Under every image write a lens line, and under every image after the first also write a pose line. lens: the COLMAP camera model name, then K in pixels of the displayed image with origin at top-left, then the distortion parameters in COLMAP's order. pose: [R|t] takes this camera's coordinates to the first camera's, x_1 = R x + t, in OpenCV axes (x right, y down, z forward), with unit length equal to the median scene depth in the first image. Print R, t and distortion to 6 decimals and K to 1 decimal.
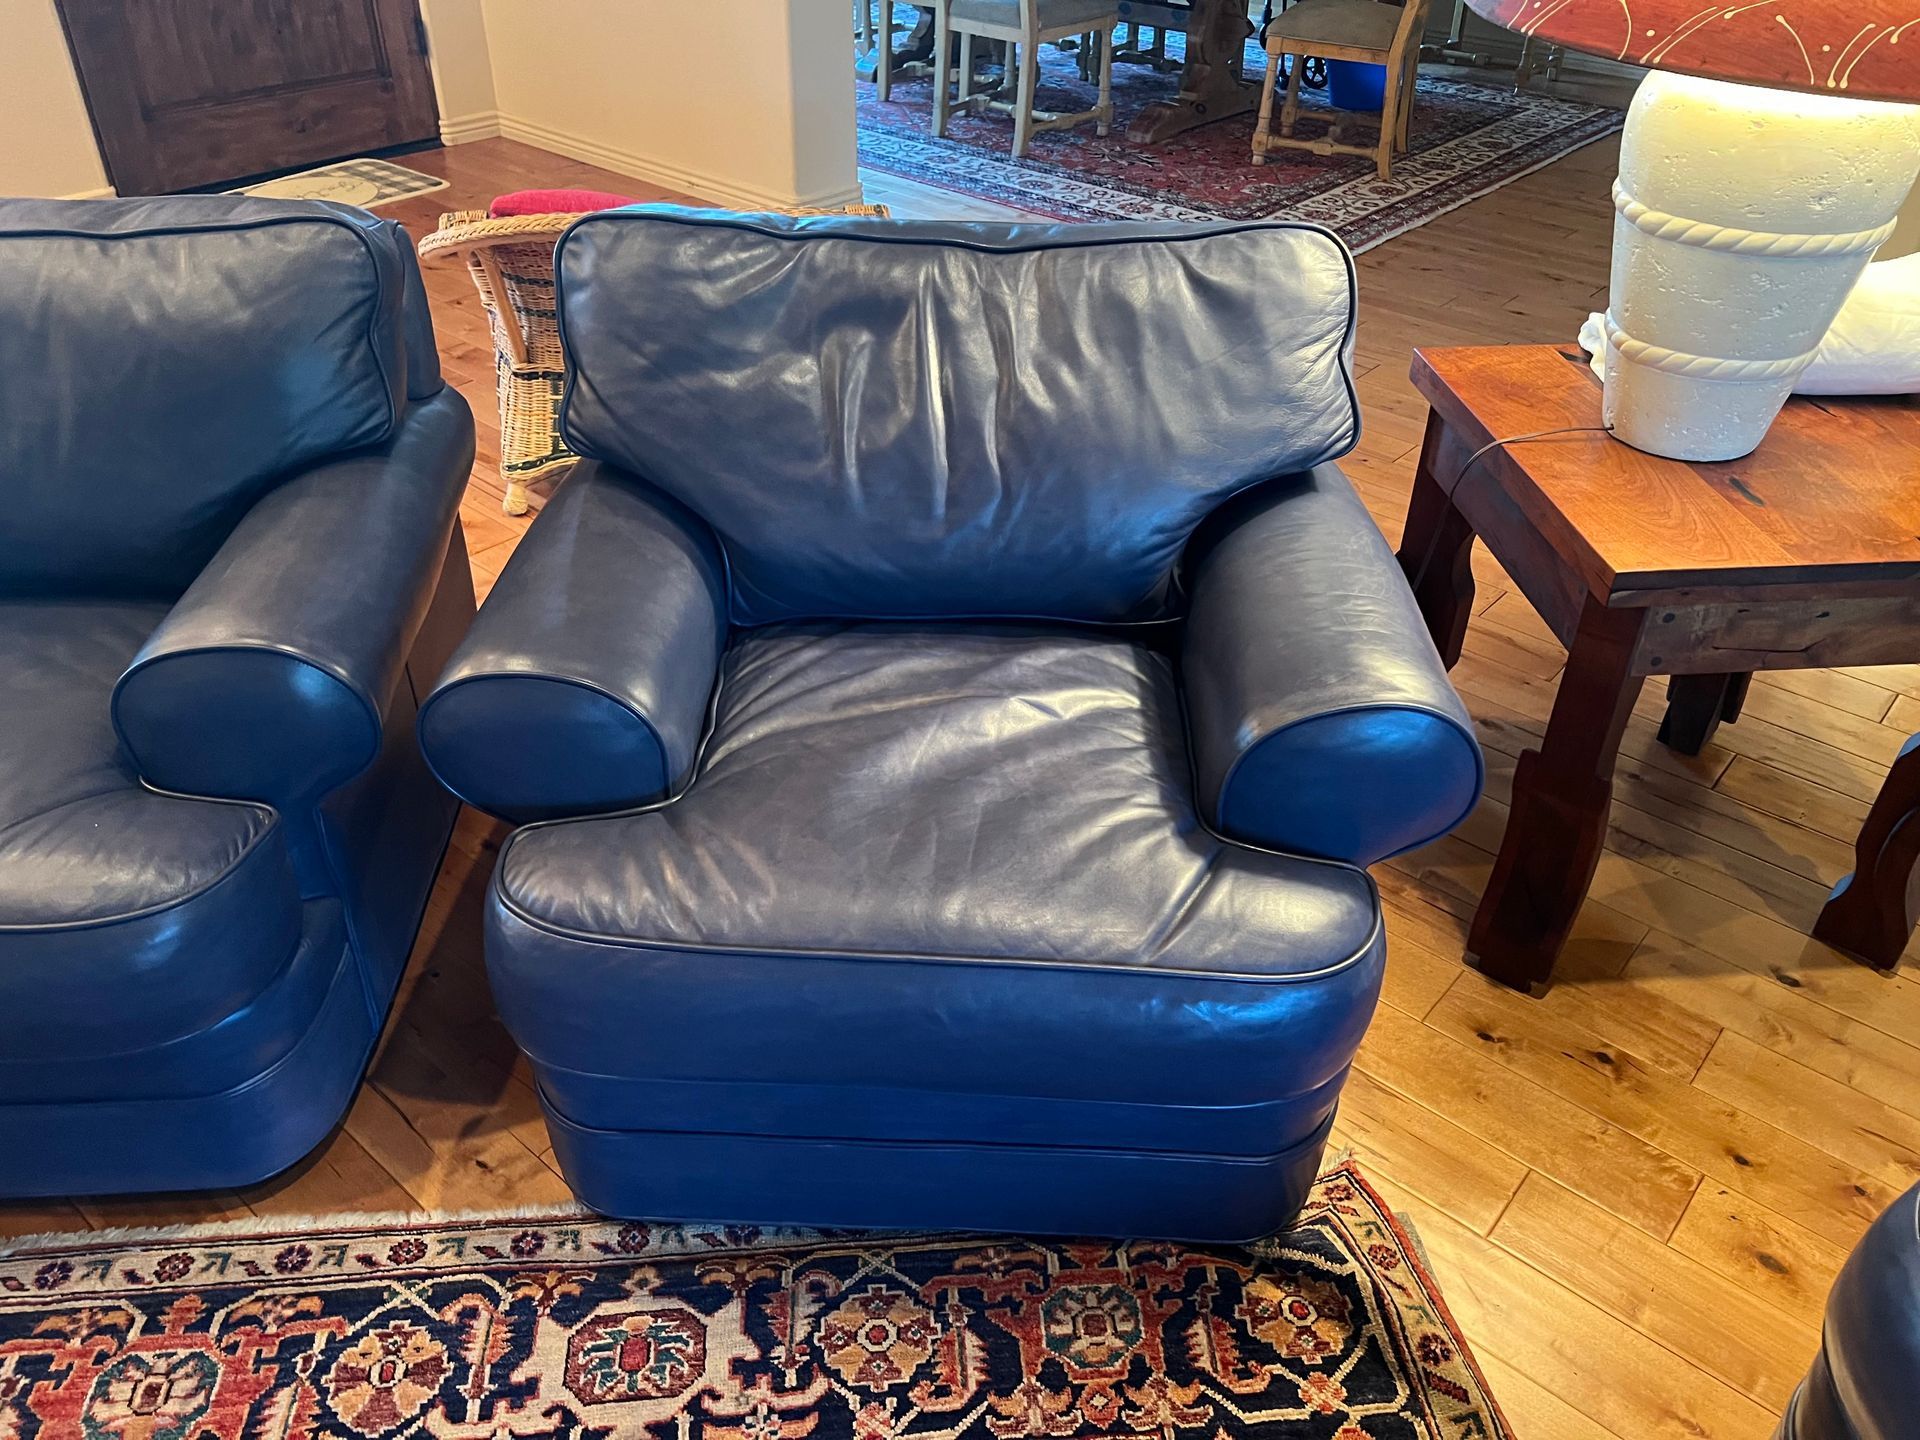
lens RADIAL K [[1459.7, 0, 1043.2], [0, 1459.7, 715.7], [0, 0, 1]] dist [0.024793, -0.021155]
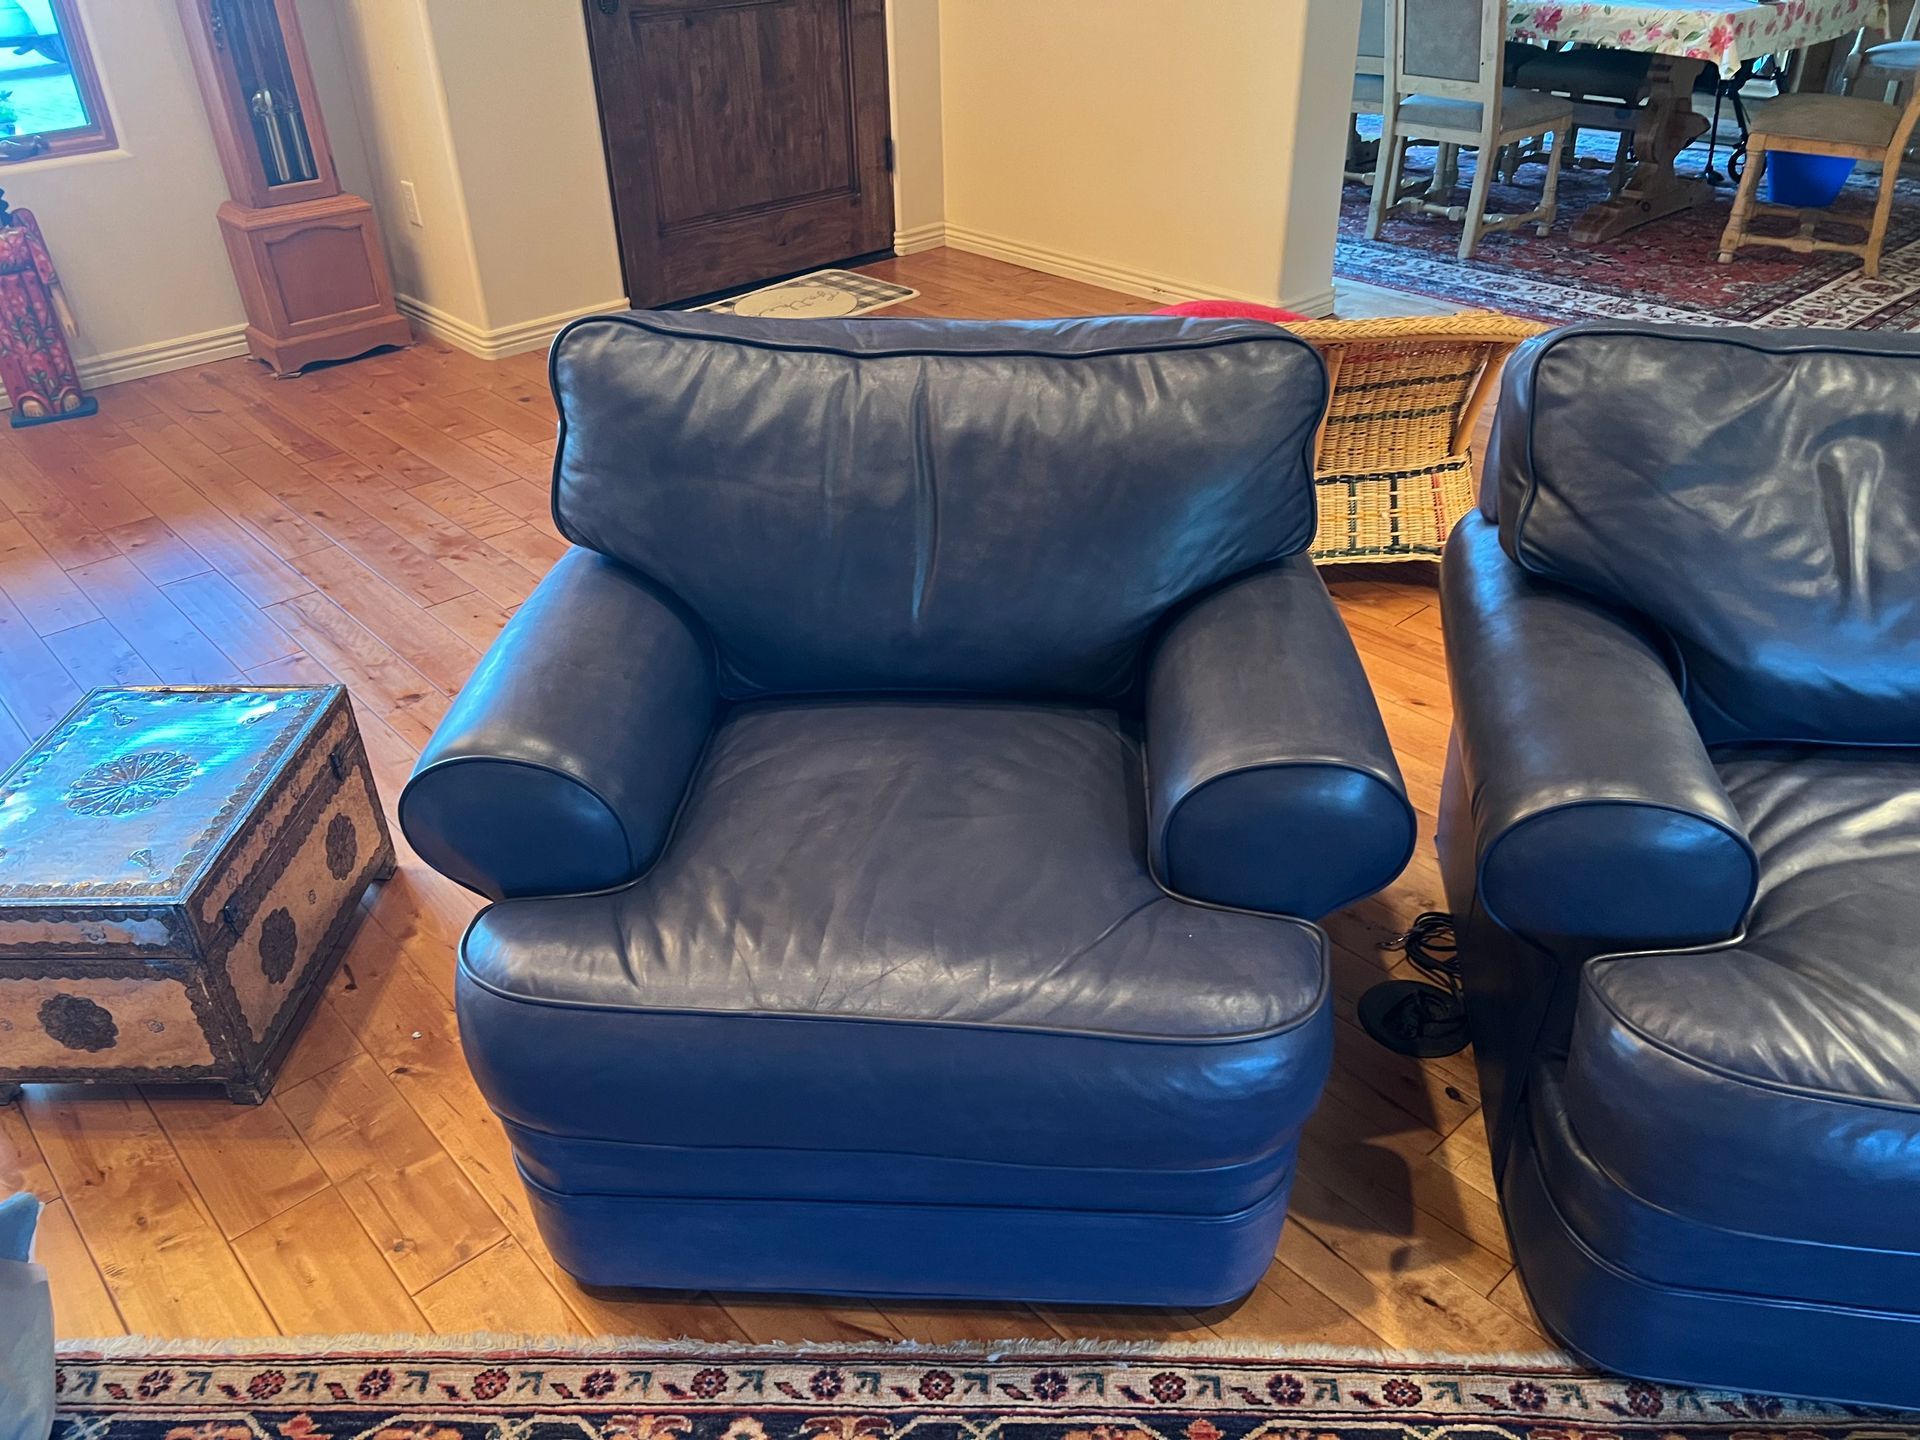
lens RADIAL K [[1459.7, 0, 963.1], [0, 1459.7, 723.0], [0, 0, 1]] dist [0.024793, -0.021155]
pose [[0.991578, 0.029639, -0.126075, -0.238150], [-0.036487, 0.997961, -0.052361, -0.004751], [0.124267, 0.056520, 0.990638, -0.005528]]
